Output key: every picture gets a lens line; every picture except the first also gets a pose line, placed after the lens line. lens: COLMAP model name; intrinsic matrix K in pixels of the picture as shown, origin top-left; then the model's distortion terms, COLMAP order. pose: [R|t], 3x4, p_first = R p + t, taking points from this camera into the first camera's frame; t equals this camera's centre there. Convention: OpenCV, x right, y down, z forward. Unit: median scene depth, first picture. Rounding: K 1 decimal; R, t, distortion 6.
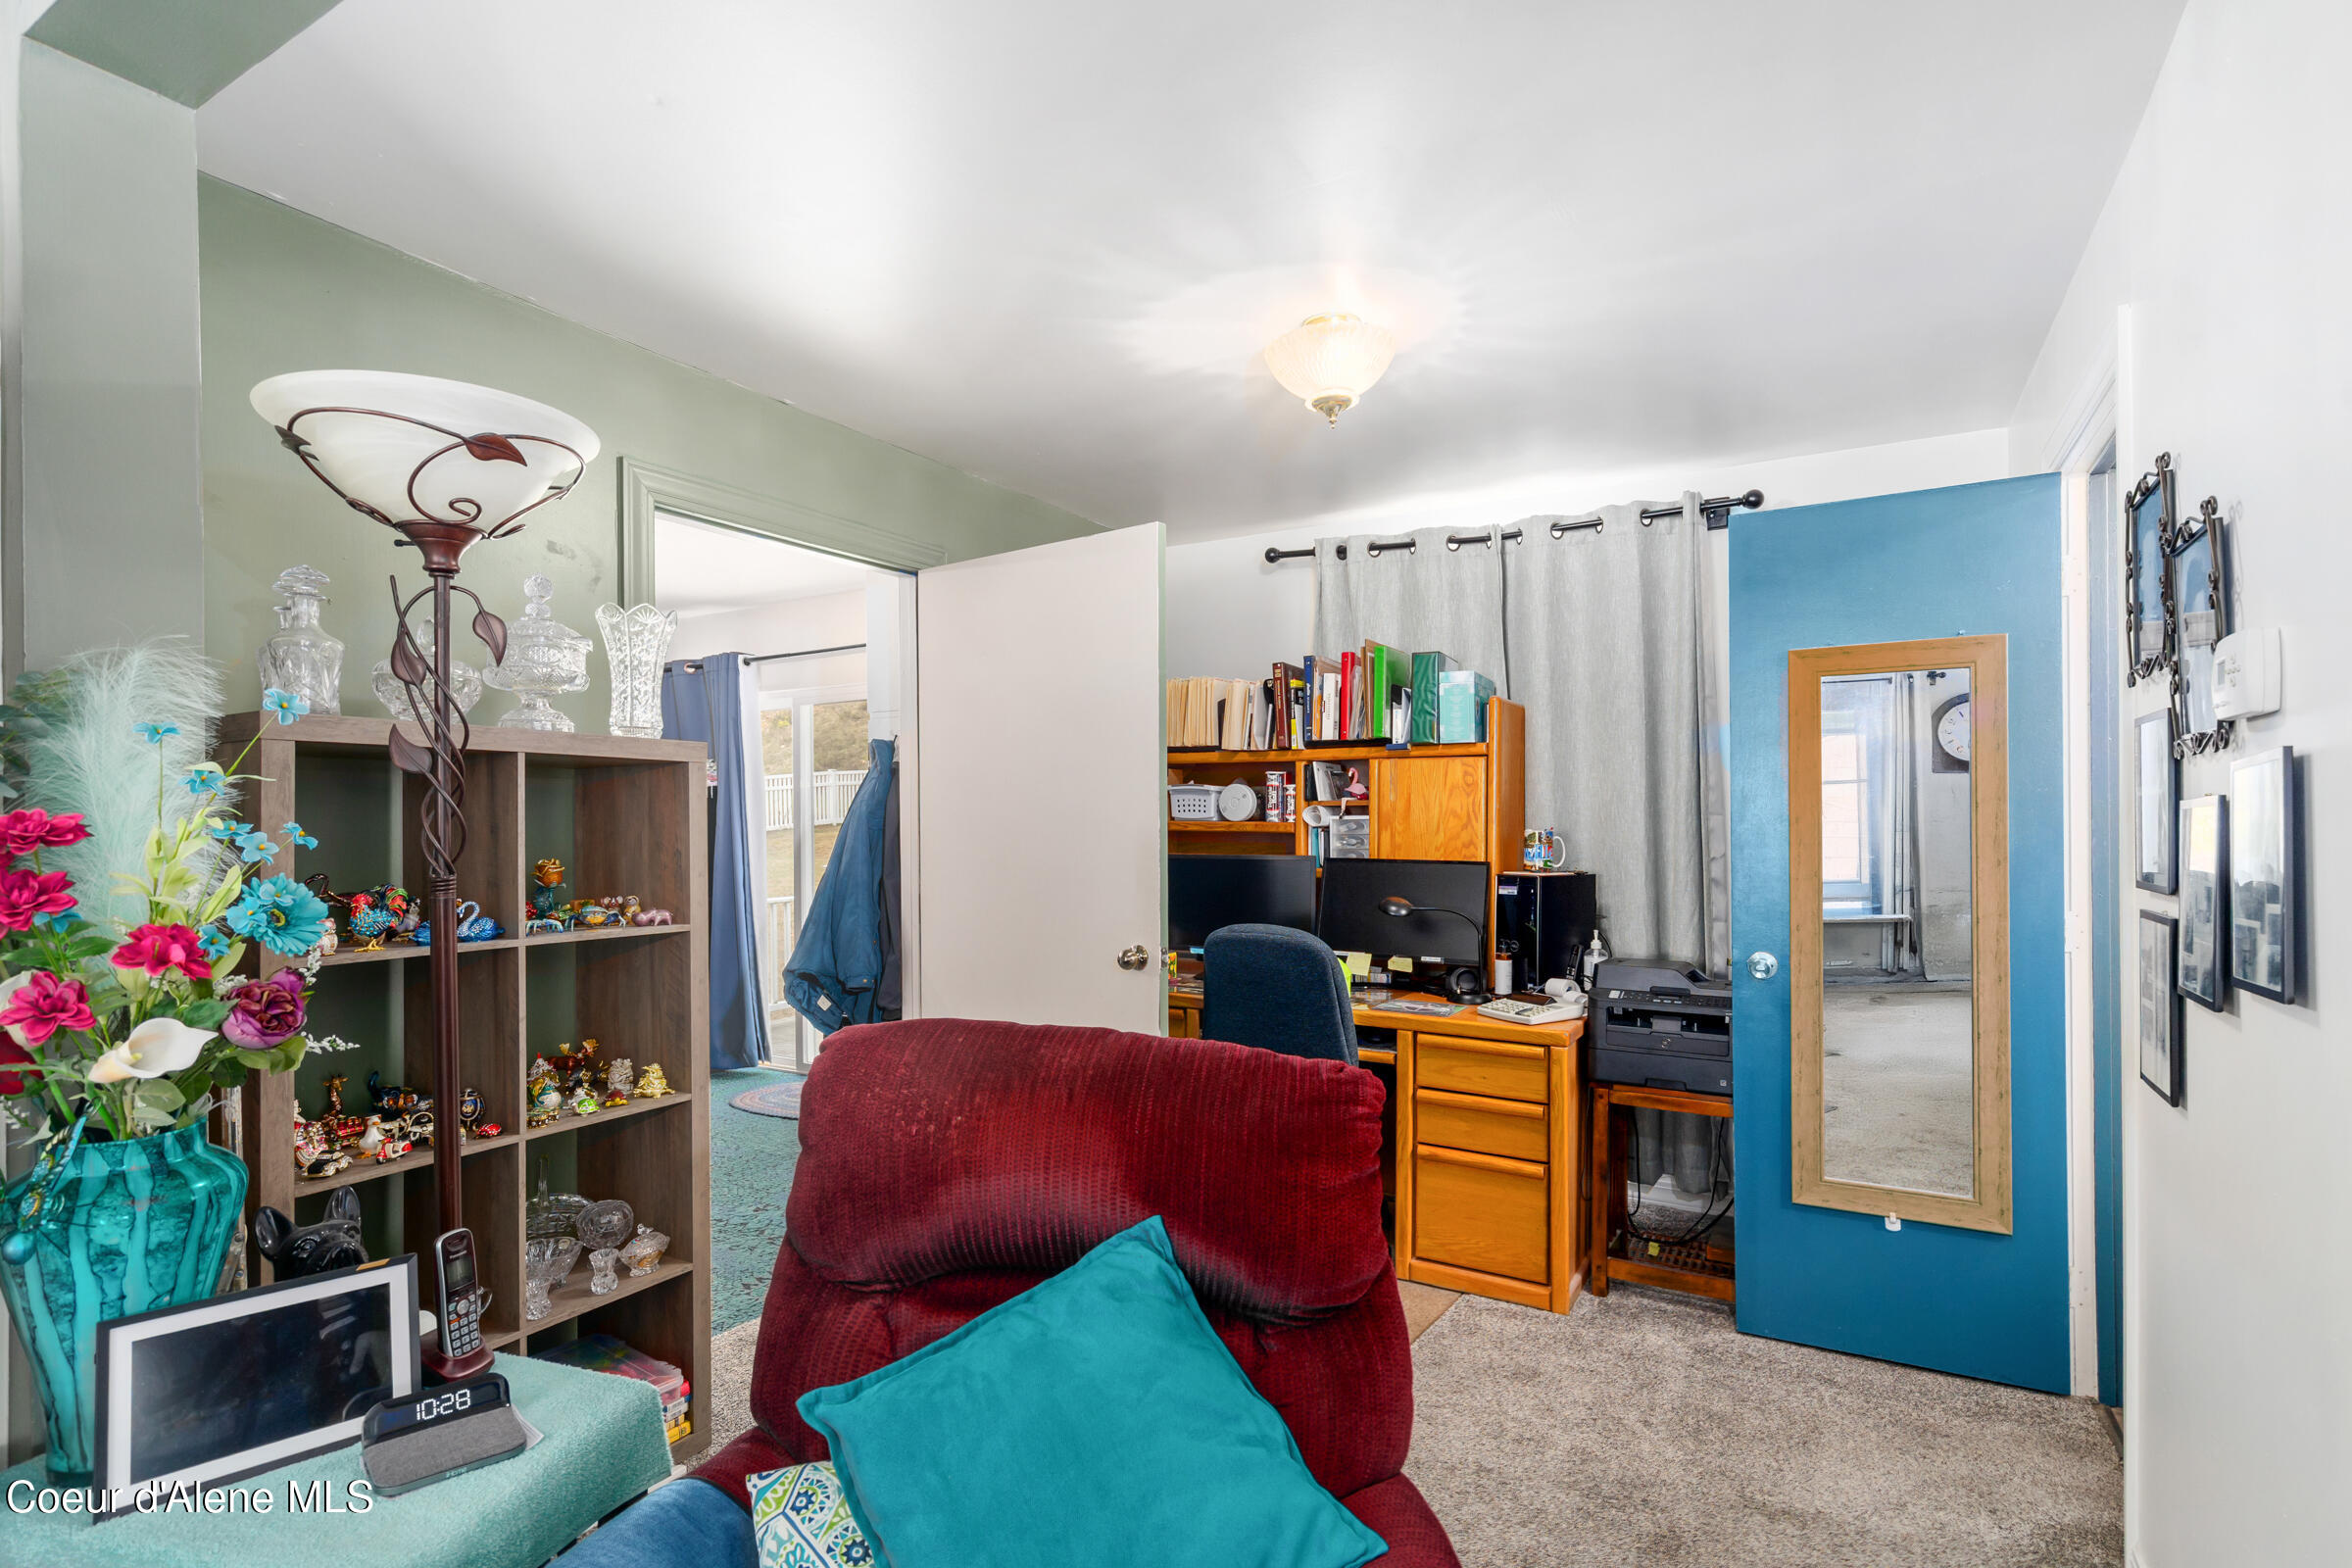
lens RADIAL K [[1122.9, 0, 1181.1], [0, 1122.9, 831.5], [0, 0, 1]] dist [0.001677, 0.000651]
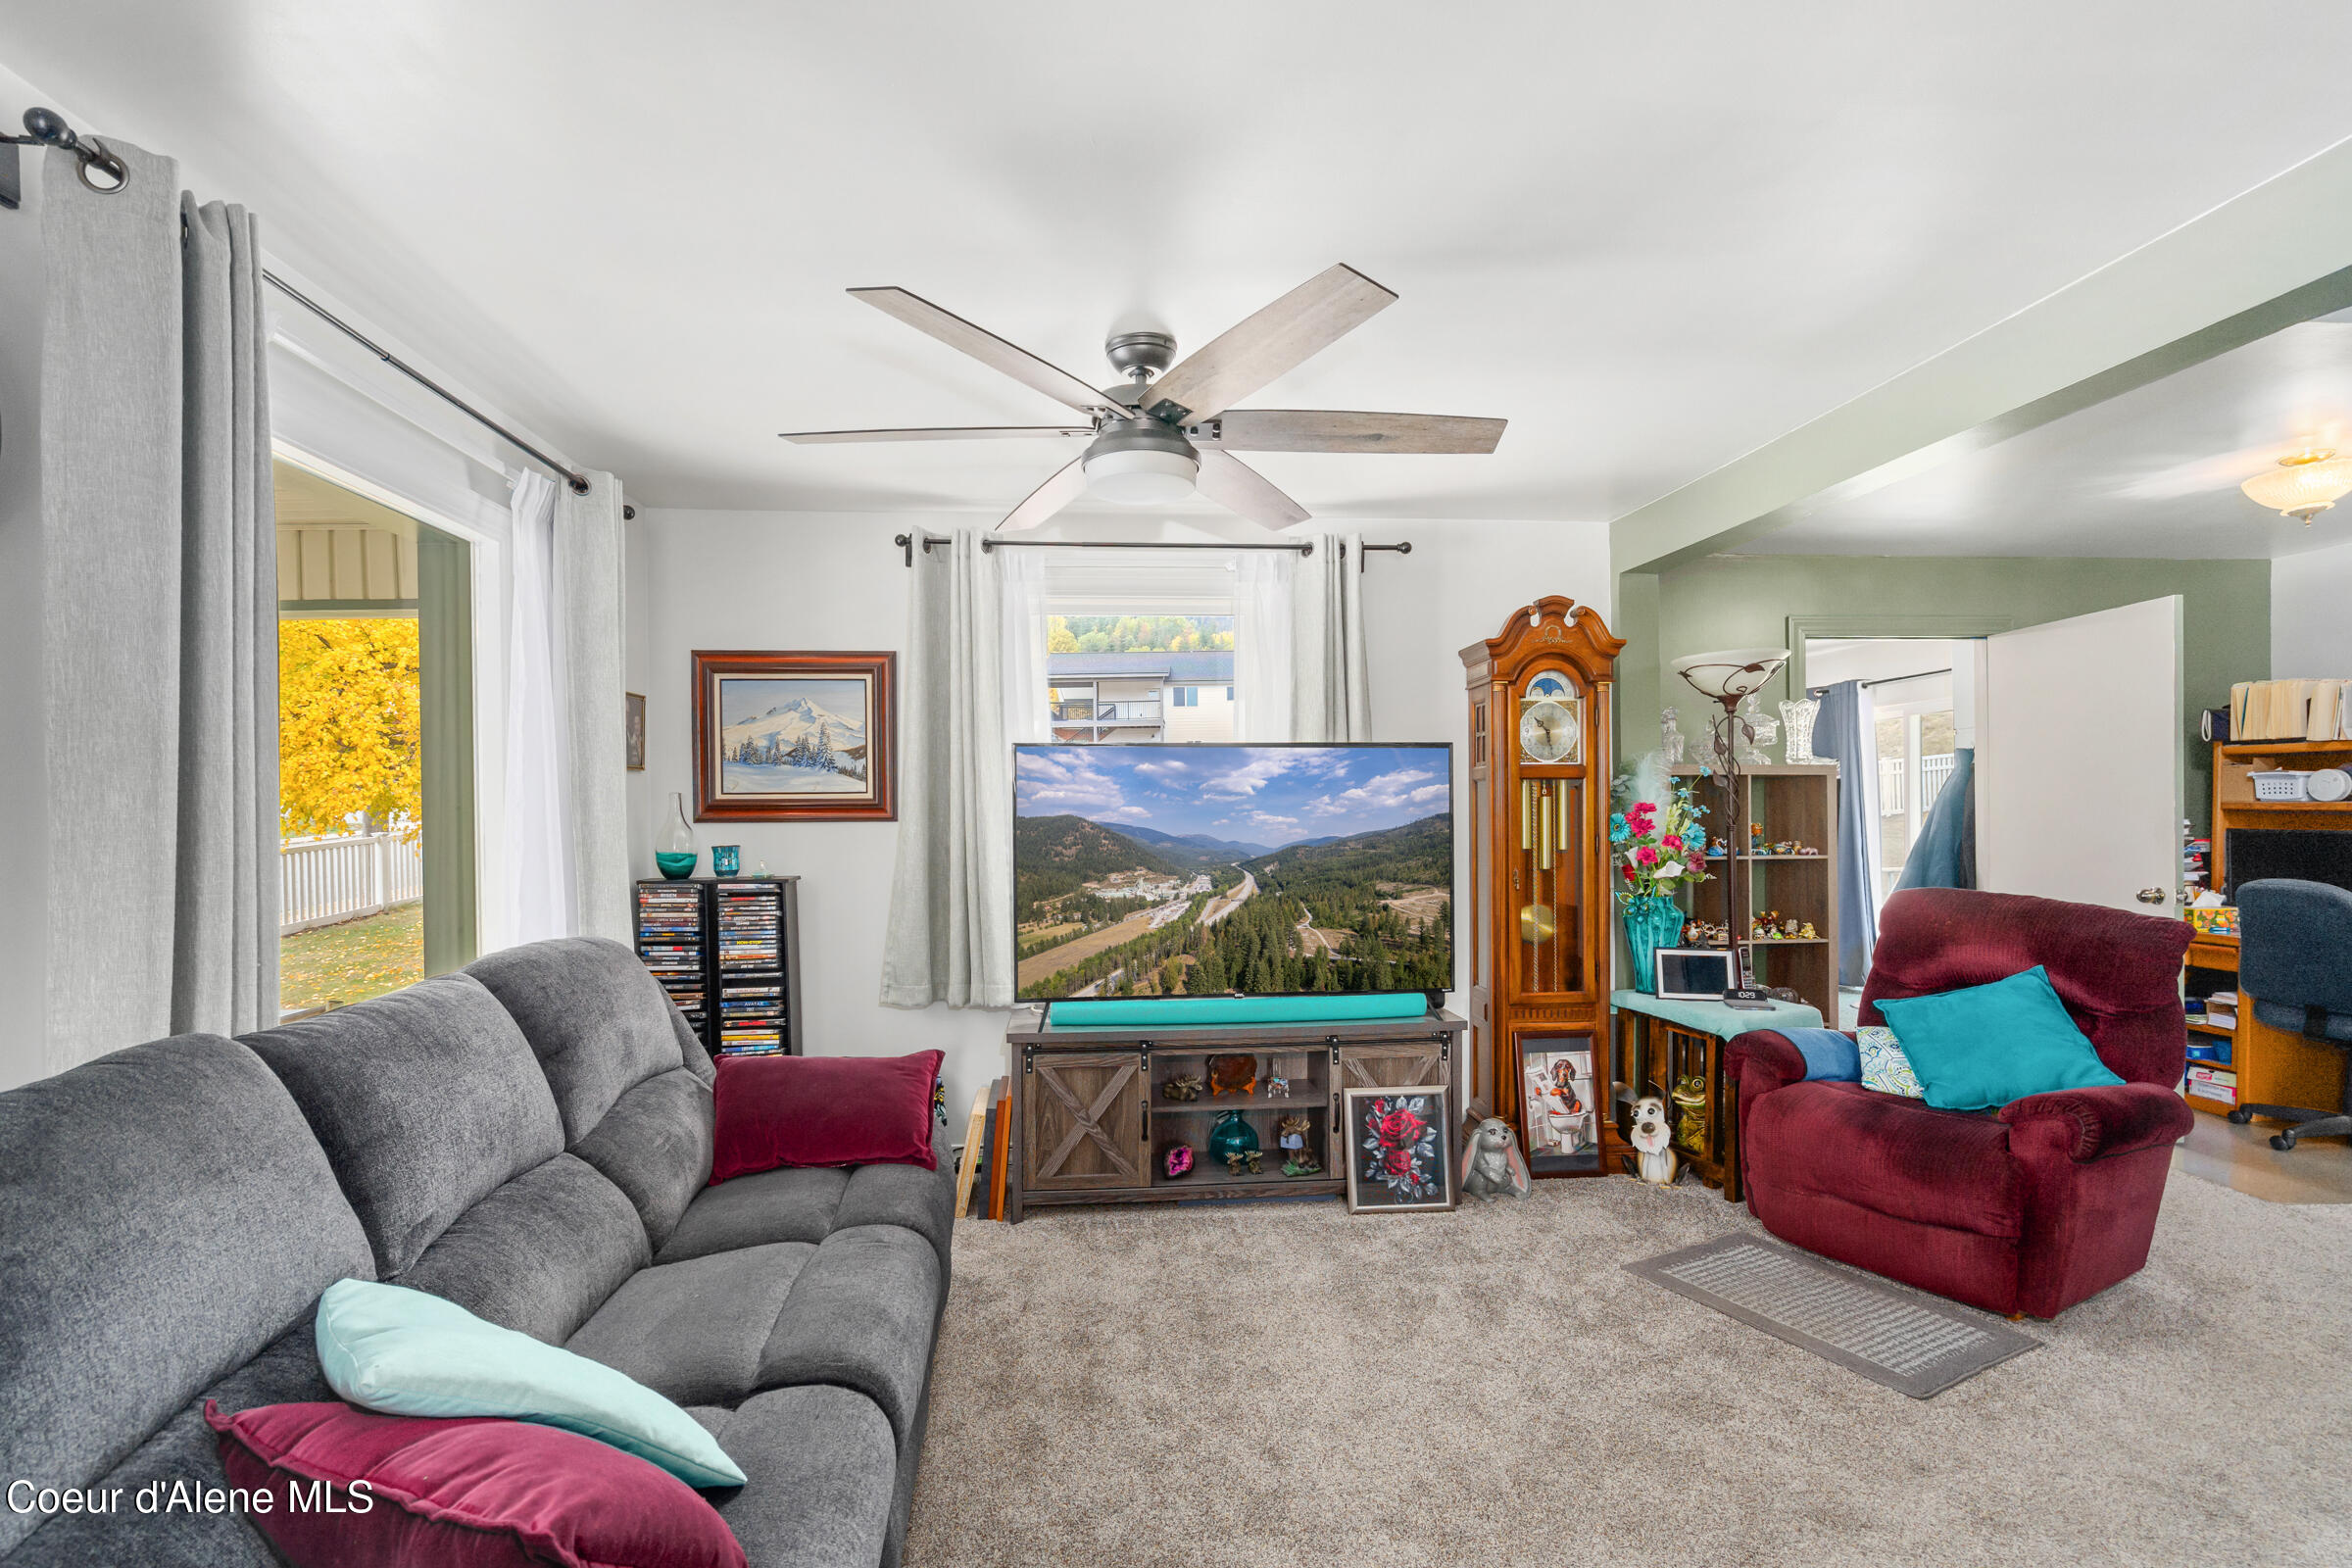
lens RADIAL K [[1061.3, 0, 1179.5], [0, 1061.3, 812.0], [0, 0, 1]] dist [-0.016934, 0.009865]
pose [[0.581726, -0.002541, -0.813381, 0.454194], [-0.001270, 0.999991, -0.004032, 0.014663], [0.813384, 0.003378, 0.581717, -1.113262]]
